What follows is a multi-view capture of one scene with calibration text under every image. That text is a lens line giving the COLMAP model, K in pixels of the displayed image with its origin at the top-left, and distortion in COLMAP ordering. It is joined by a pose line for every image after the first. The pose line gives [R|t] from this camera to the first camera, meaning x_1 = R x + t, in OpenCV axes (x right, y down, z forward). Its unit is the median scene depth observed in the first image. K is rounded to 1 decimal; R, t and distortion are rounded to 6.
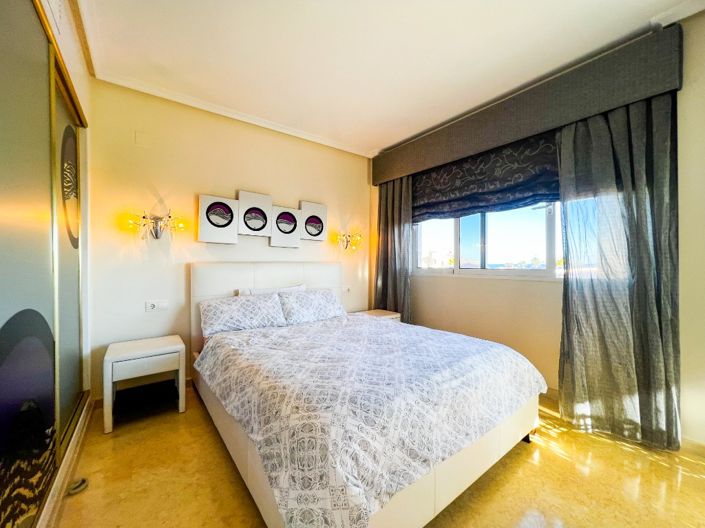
lens RADIAL K [[281.2, 0, 352.5], [0, 281.2, 264.0], [0, 0, 1]] dist [0.000381, 0.000060]
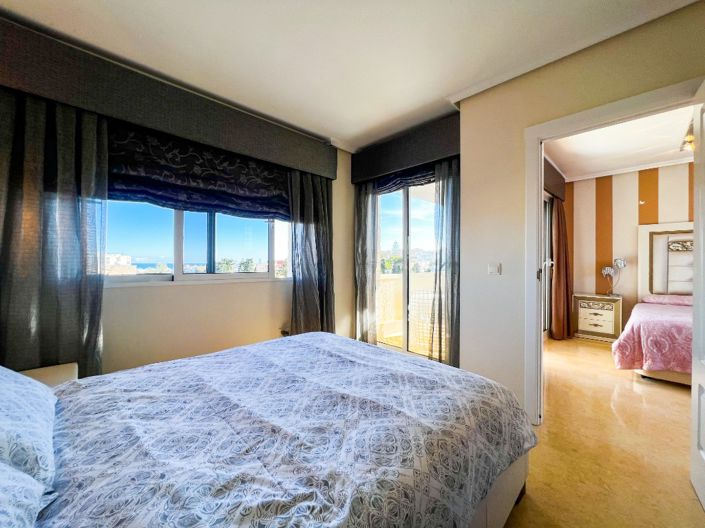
lens RADIAL K [[278.6, 0, 352.5], [0, 278.6, 264.0], [0, 0, 1]] dist [-0.020336, -0.000056]
pose [[-0.127292, 0.001989, 0.991863, -0.494697], [0.002704, 0.999995, -0.001658, -0.011330], [-0.991862, 0.002470, -0.127297, 0.665507]]
